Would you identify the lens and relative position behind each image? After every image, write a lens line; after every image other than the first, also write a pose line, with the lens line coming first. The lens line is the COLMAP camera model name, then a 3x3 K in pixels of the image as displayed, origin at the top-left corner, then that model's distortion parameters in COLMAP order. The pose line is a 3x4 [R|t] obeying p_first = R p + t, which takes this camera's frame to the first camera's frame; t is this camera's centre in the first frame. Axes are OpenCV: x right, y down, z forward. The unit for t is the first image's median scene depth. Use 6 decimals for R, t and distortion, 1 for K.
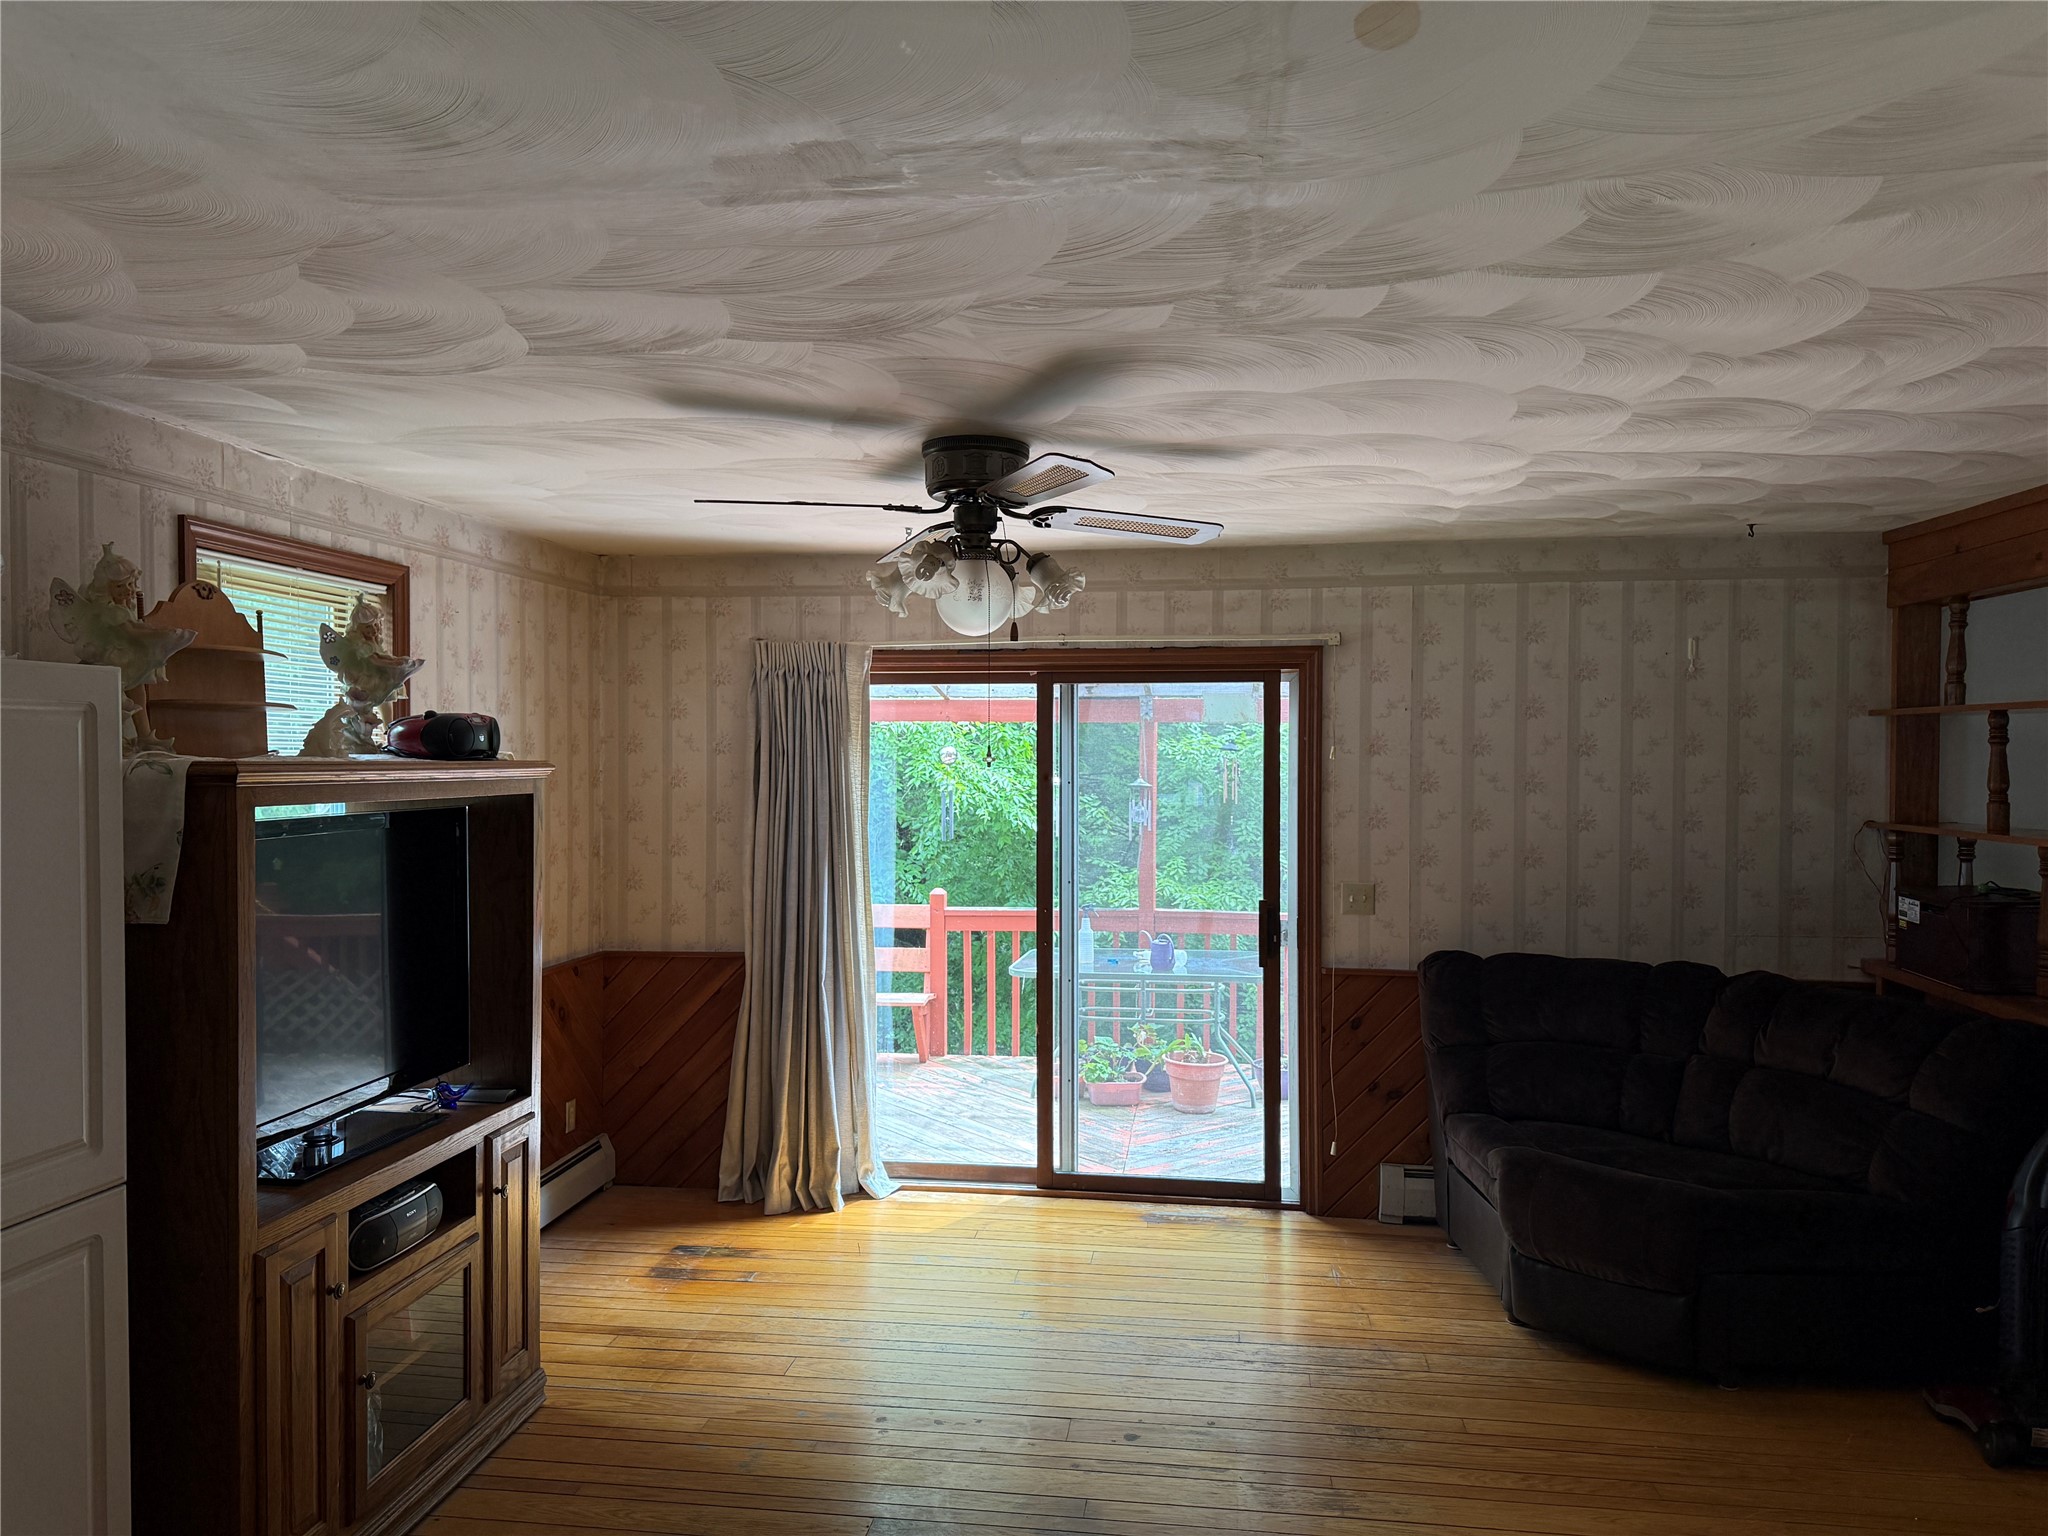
lens RADIAL K [[1434.1, 0, 1023.0], [0, 1434.1, 771.3], [0, 0, 1]] dist [0.062967, -0.073041]
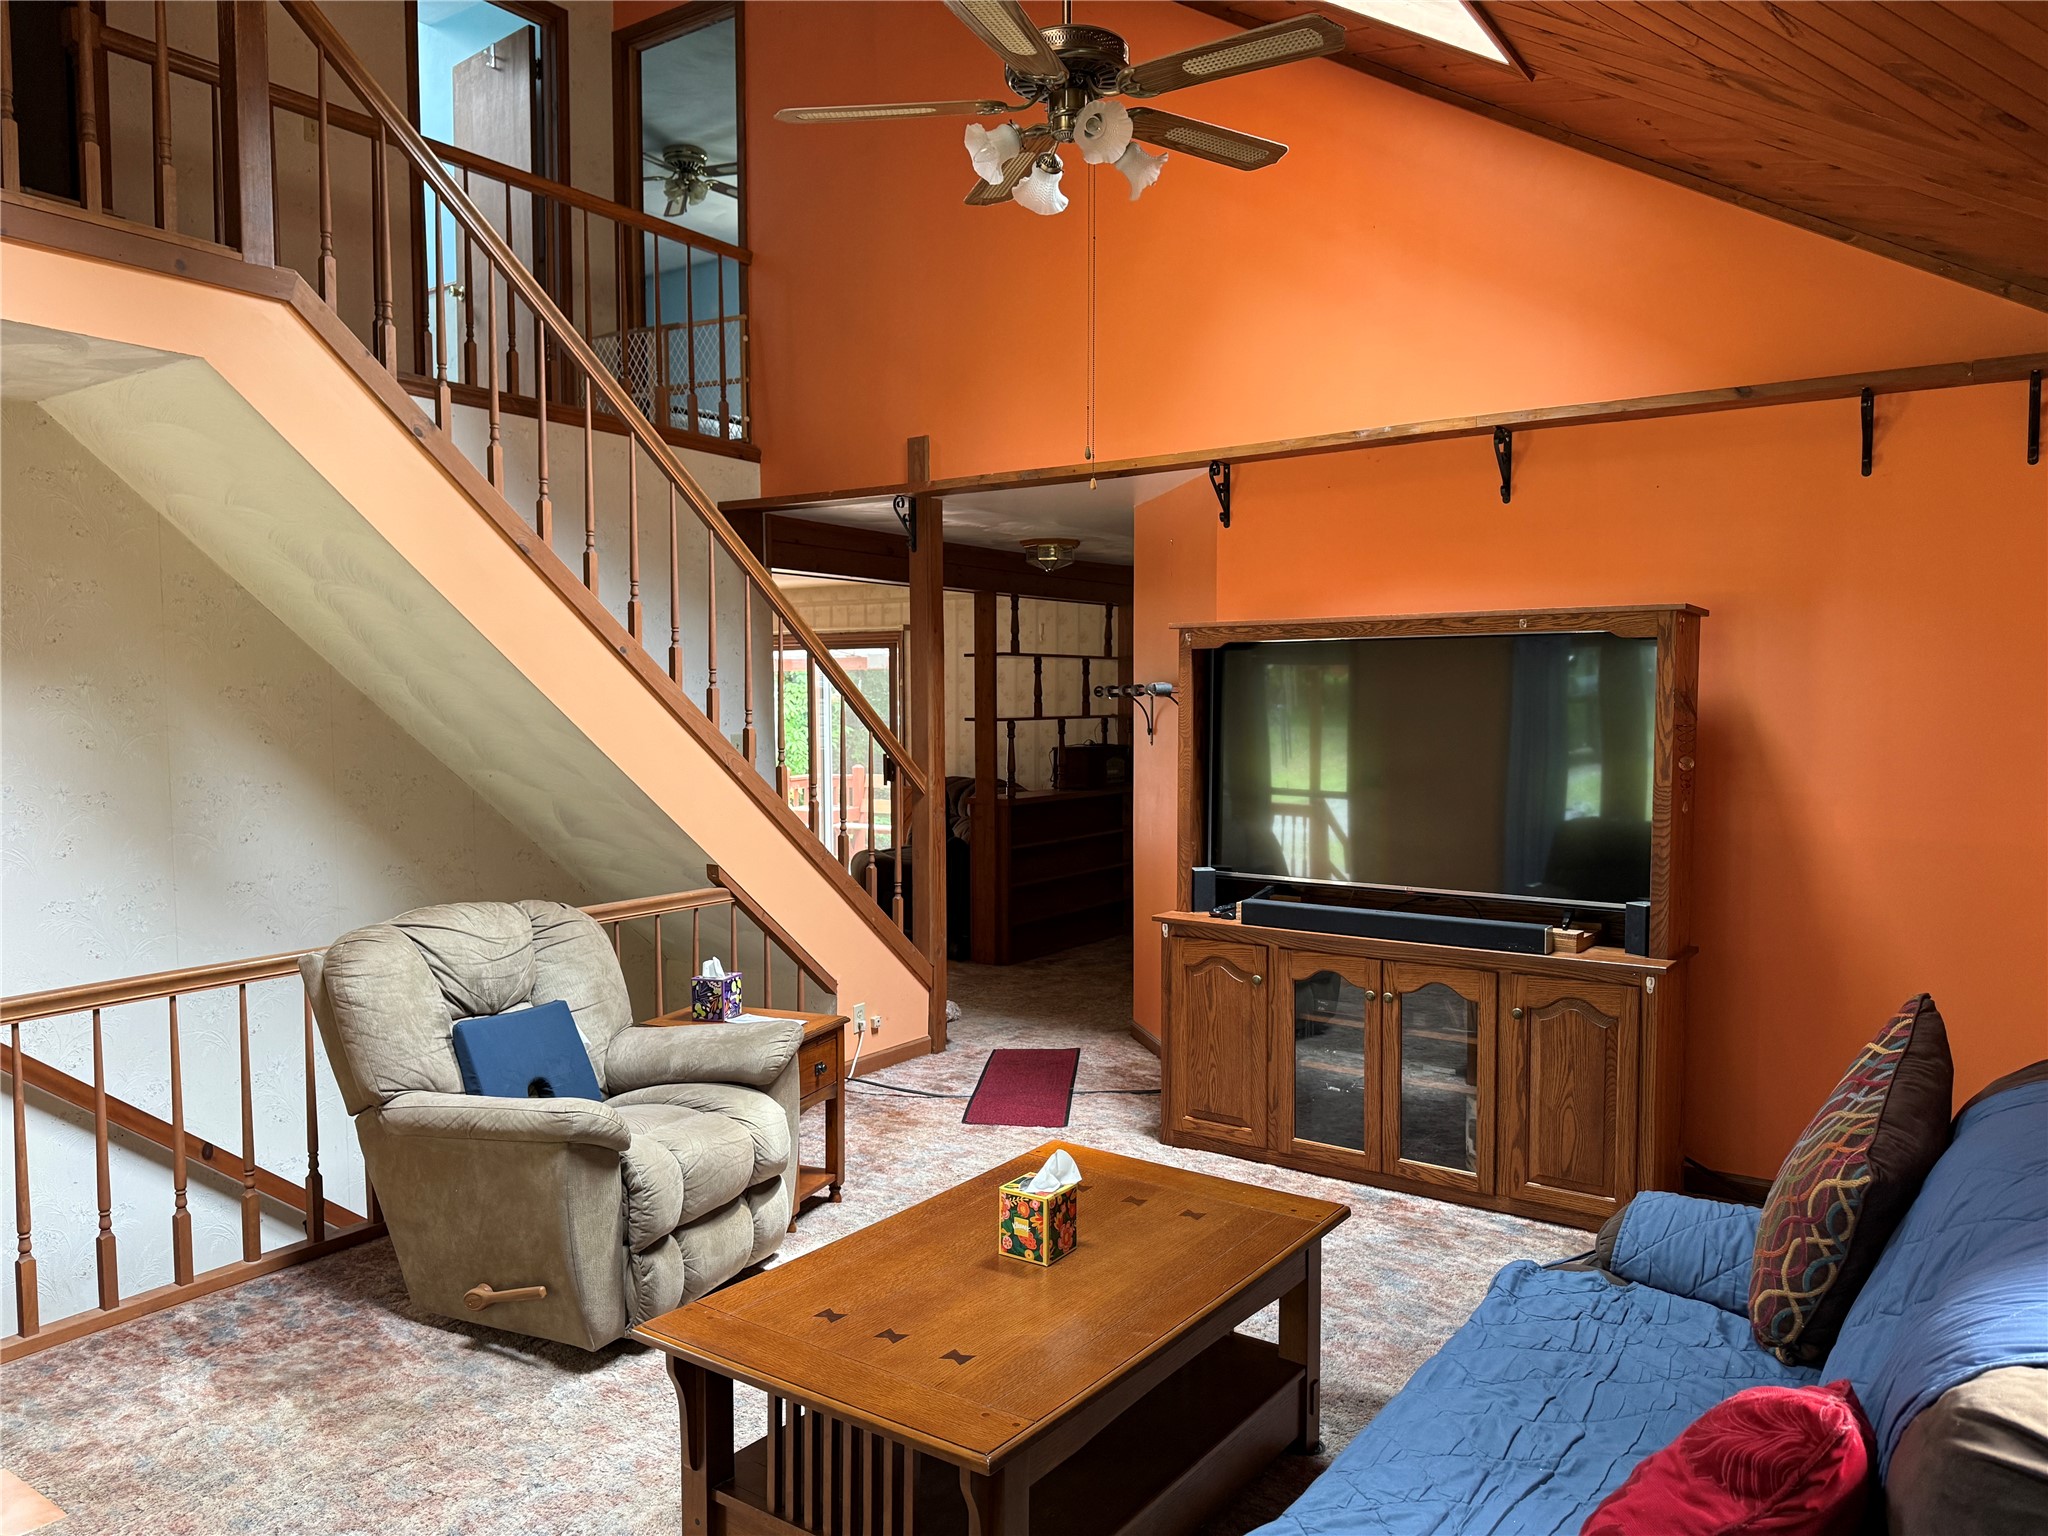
lens RADIAL K [[1434.1, 0, 1024.8], [0, 1434.1, 765.8], [0, 0, 1]] dist [0.062967, -0.073041]
pose [[0.885837, 0.011903, -0.463844, 1.491951], [0.007048, 0.999210, 0.039101, 0.031090], [0.463943, -0.037906, 0.885054, -0.848078]]
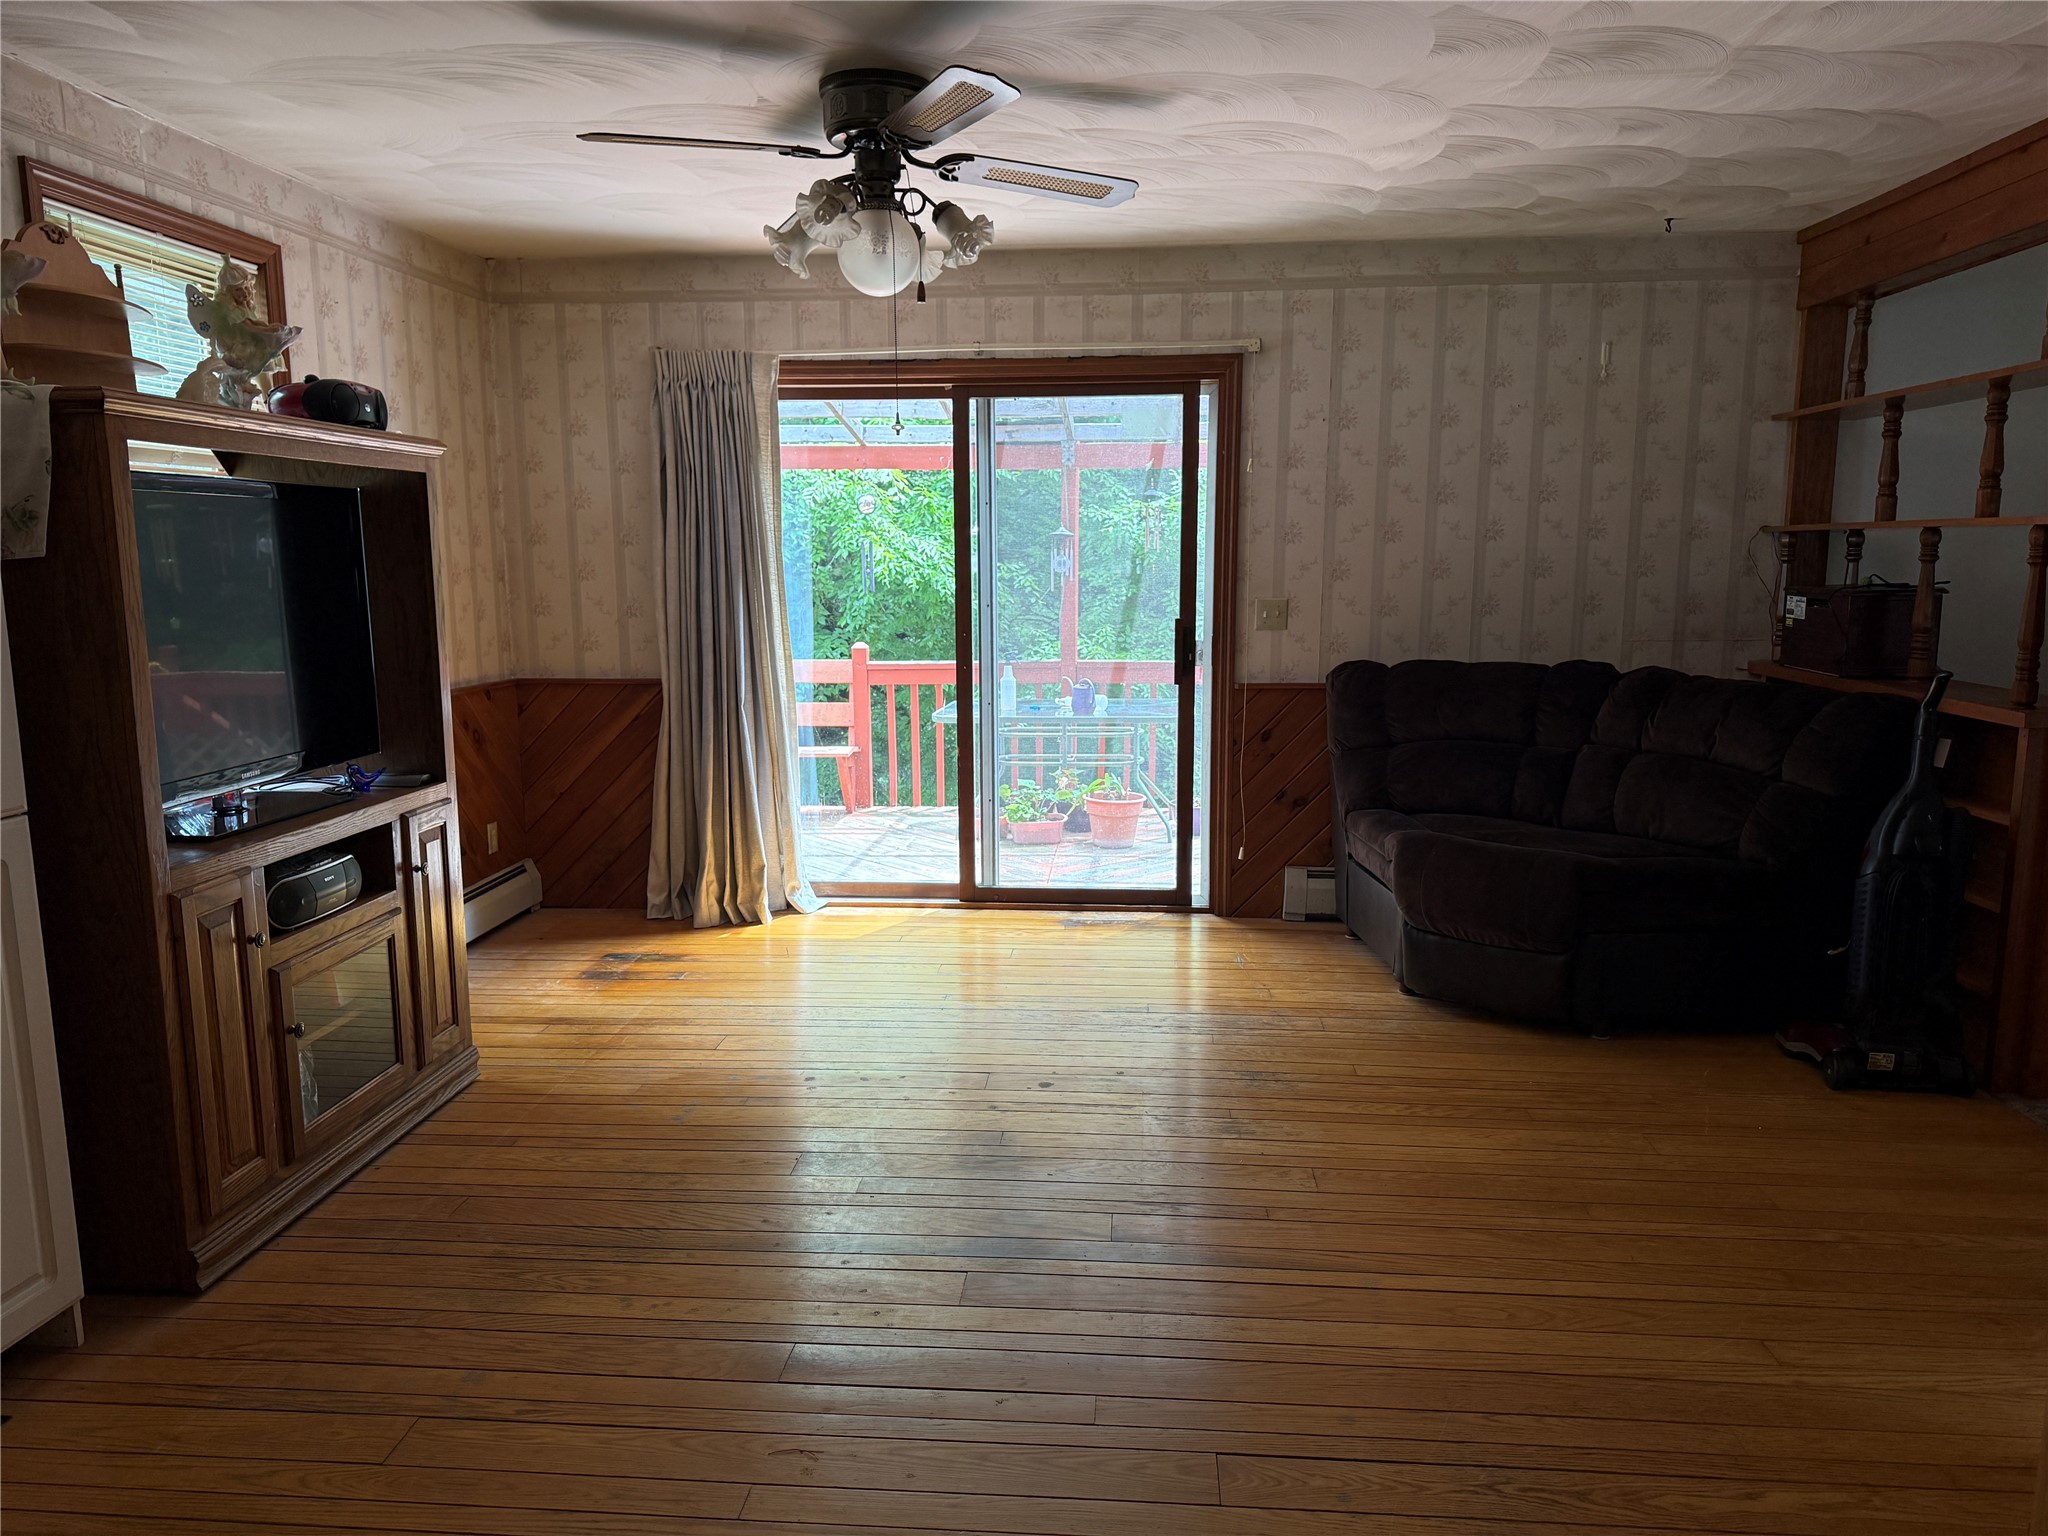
lens RADIAL K [[1434.1, 0, 1032.1], [0, 1434.1, 775.8], [0, 0, 1]] dist [0.062967, -0.073041]
pose [[0.998373, -0.014142, 0.055233, 0.007501], [0.006180, 0.989884, 0.141745, 0.064147], [-0.056679, -0.141173, 0.988361, -0.008836]]
